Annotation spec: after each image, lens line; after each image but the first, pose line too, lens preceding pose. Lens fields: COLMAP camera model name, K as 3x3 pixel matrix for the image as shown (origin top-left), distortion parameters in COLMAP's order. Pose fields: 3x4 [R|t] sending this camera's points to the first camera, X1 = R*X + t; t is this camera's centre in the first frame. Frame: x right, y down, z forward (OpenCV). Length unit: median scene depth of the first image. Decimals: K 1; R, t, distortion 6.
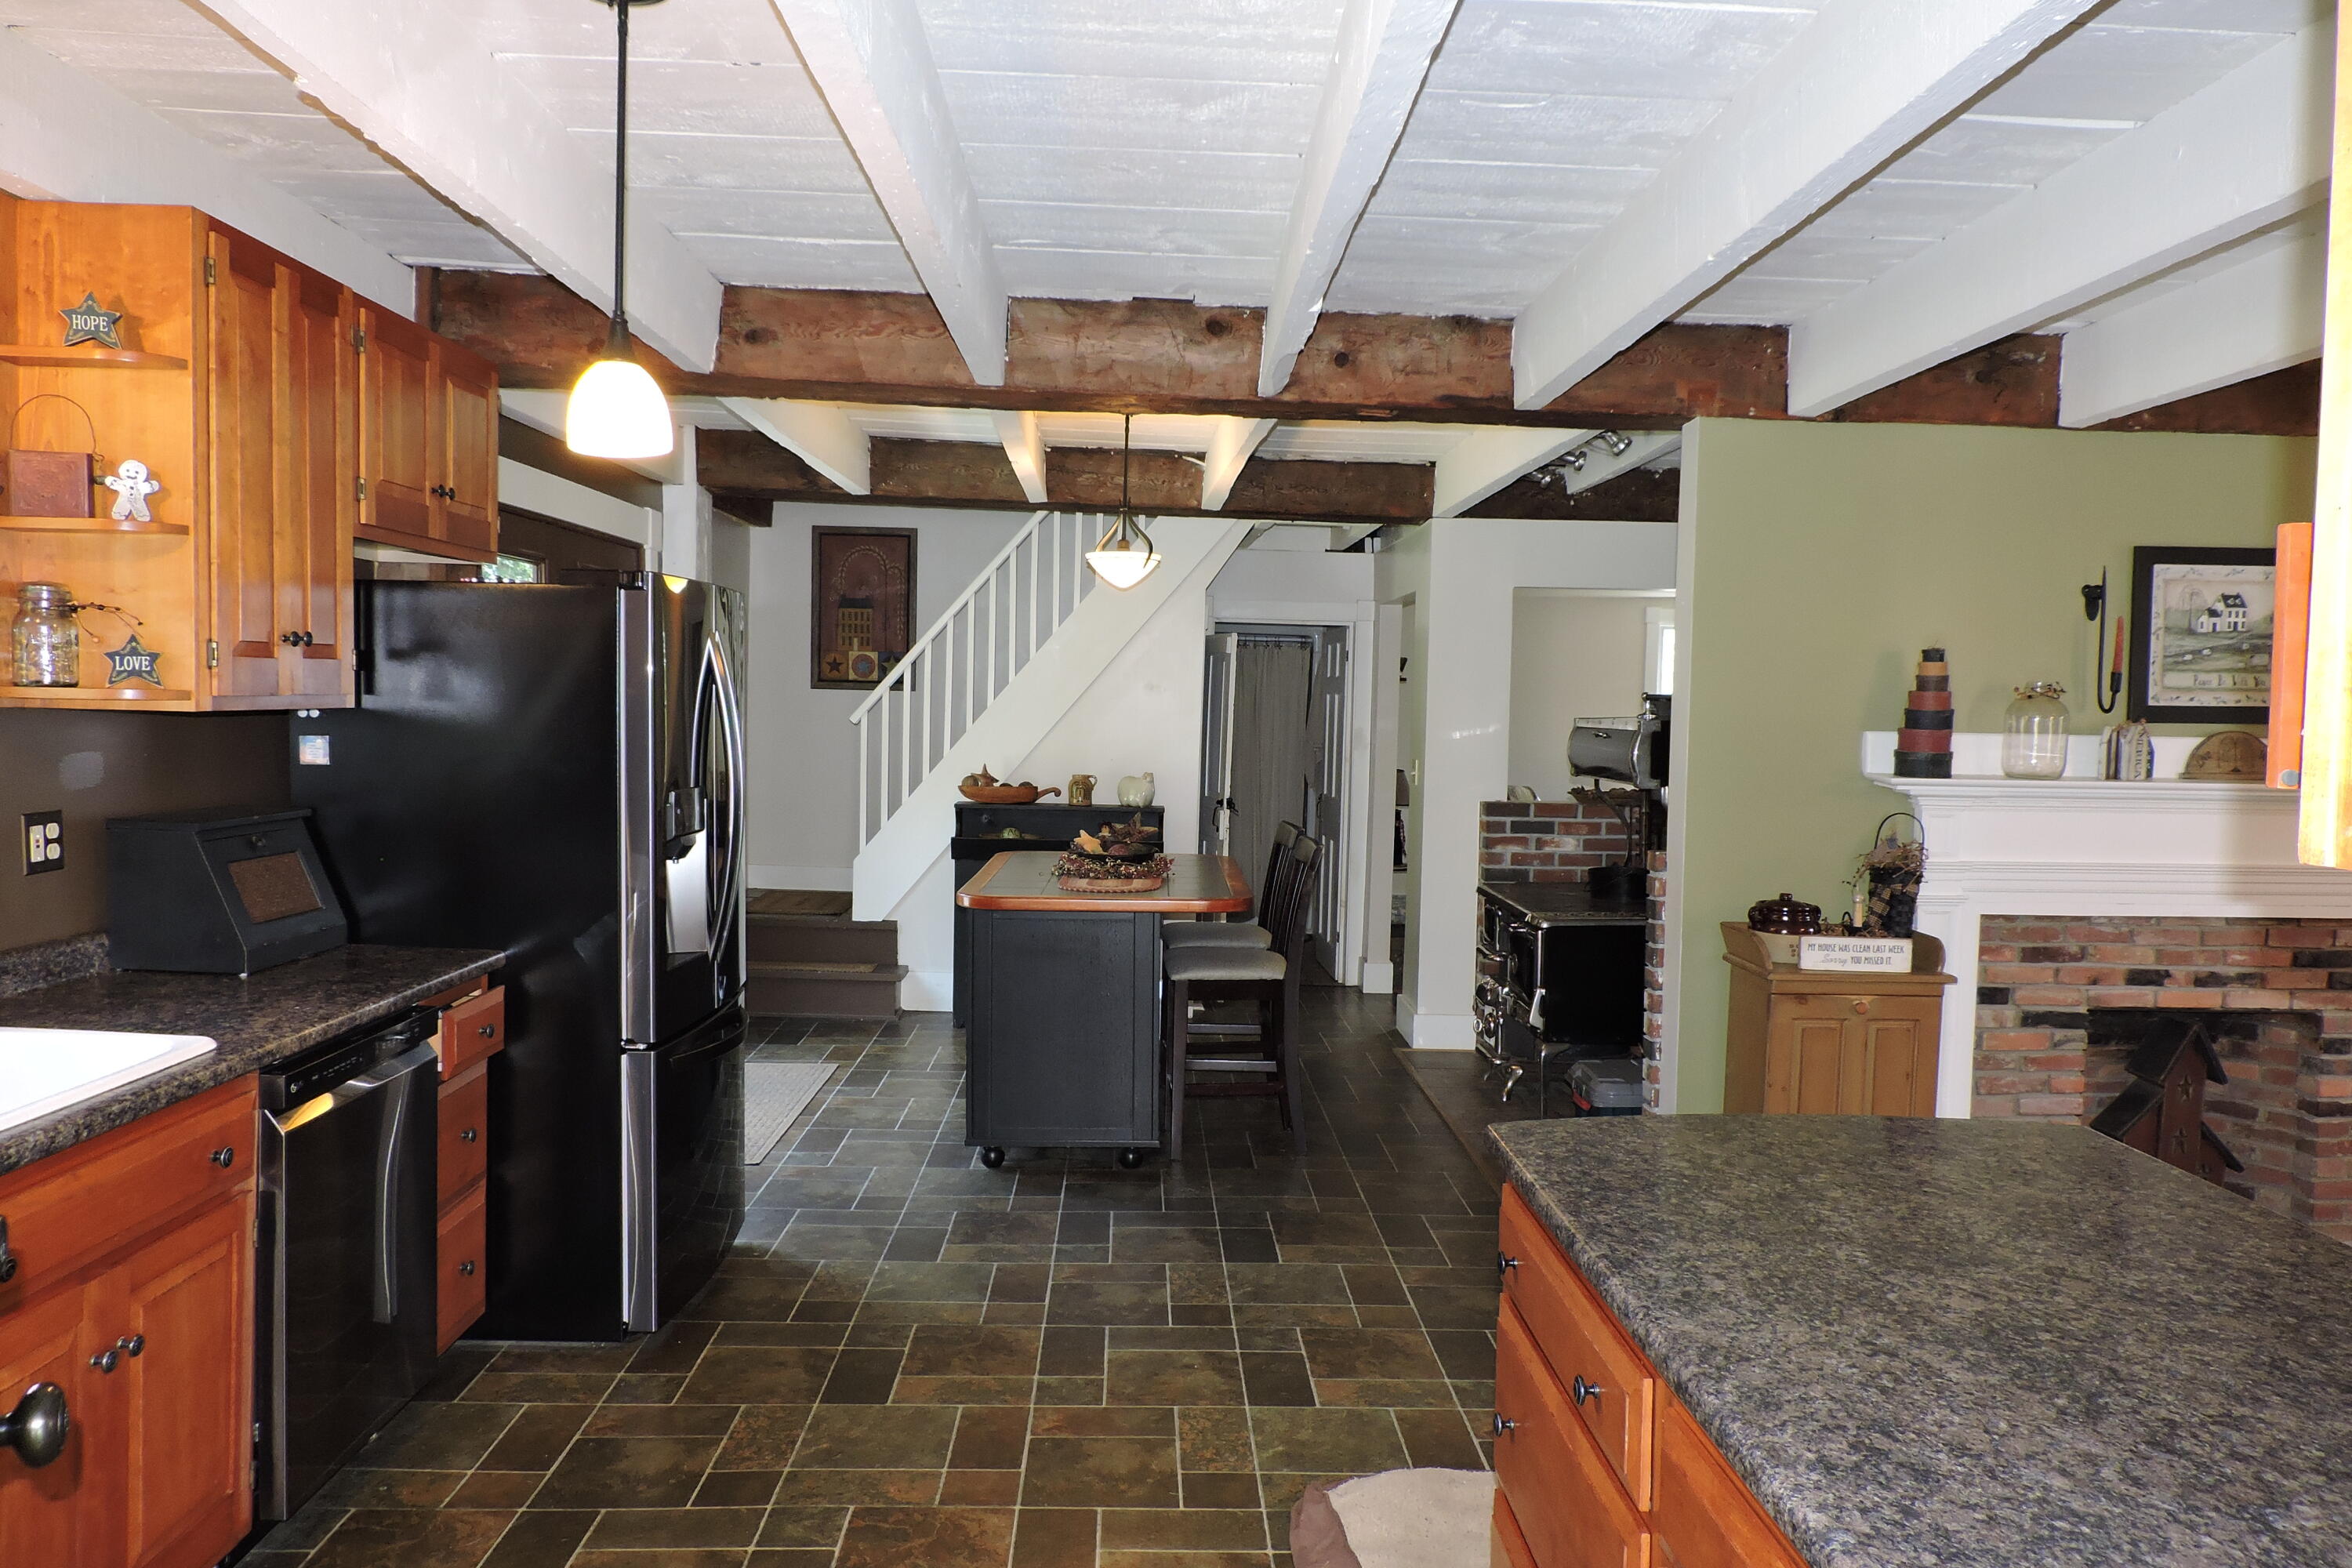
lens RADIAL K [[1667.9, 0, 1176.0], [0, 1667.9, 784.0], [0, 0, 1]] dist [-0.023341, -0.001388]
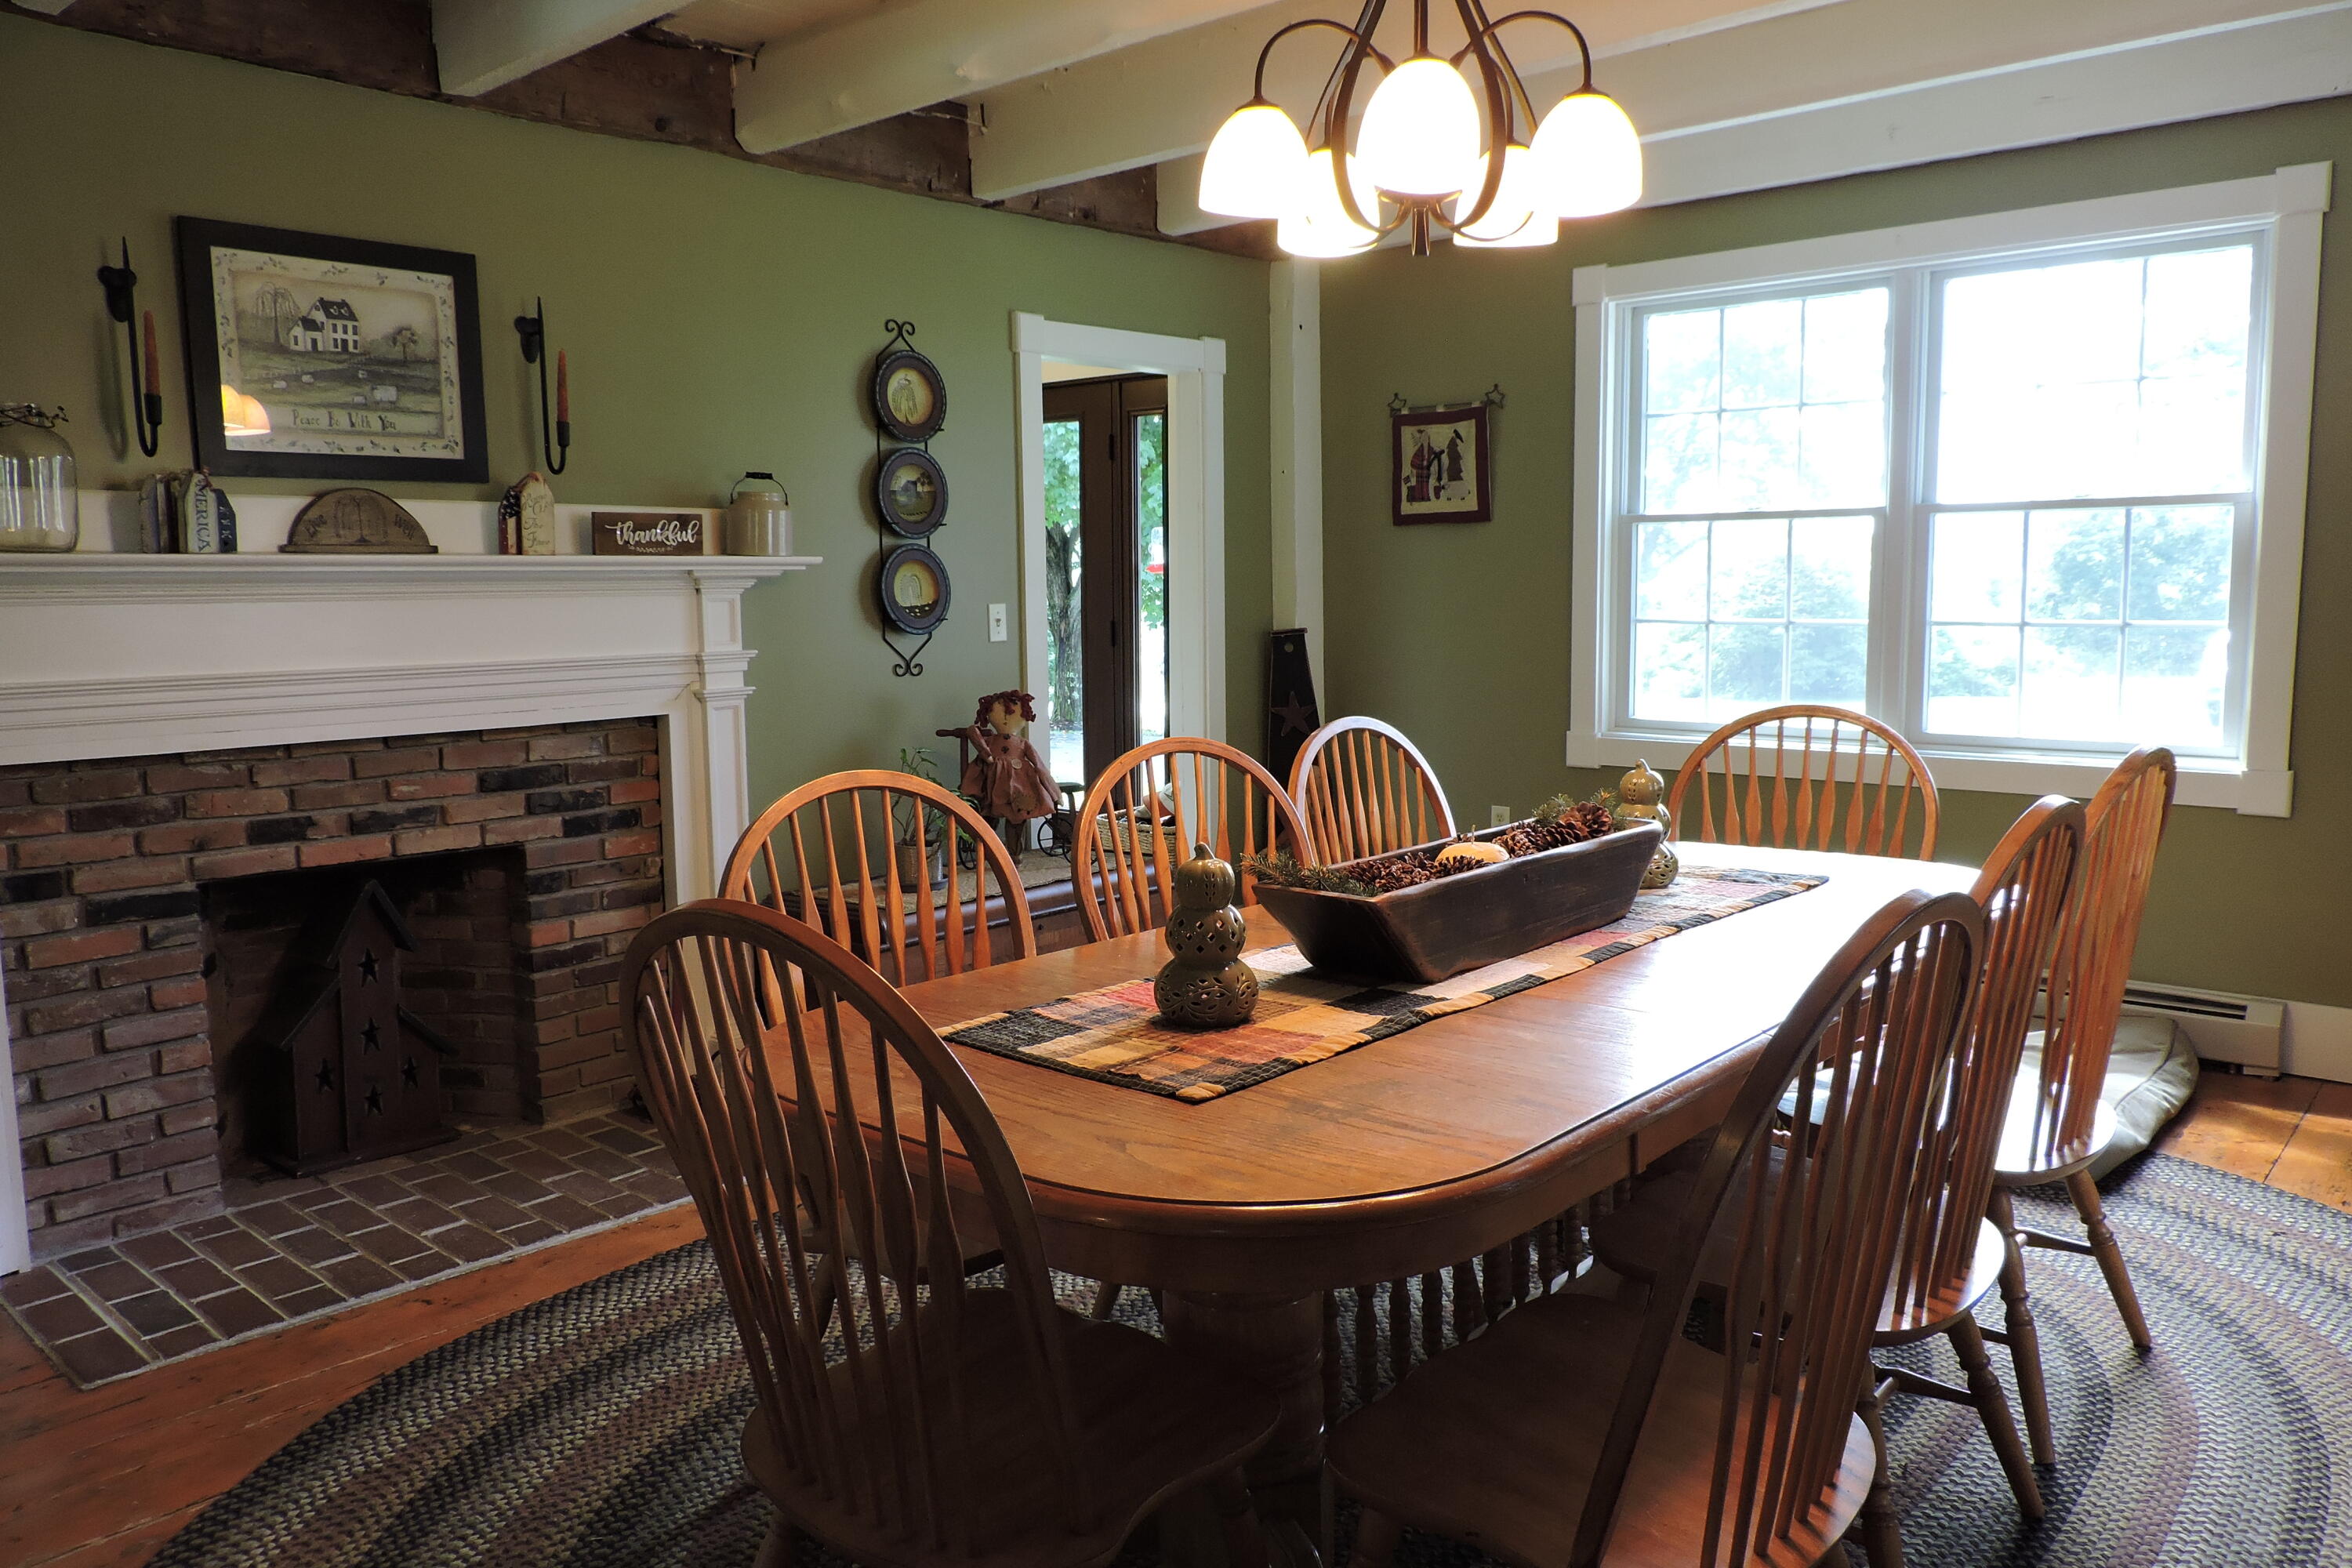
lens RADIAL K [[1667.9, 0, 1176.0], [0, 1667.9, 784.0], [0, 0, 1]] dist [-0.023341, -0.001388]
pose [[0.685723, -0.112904, 0.719053, 0.336140], [0.060657, 0.993324, 0.098124, 0.049031], [-0.725331, -0.023670, 0.687993, 0.210509]]
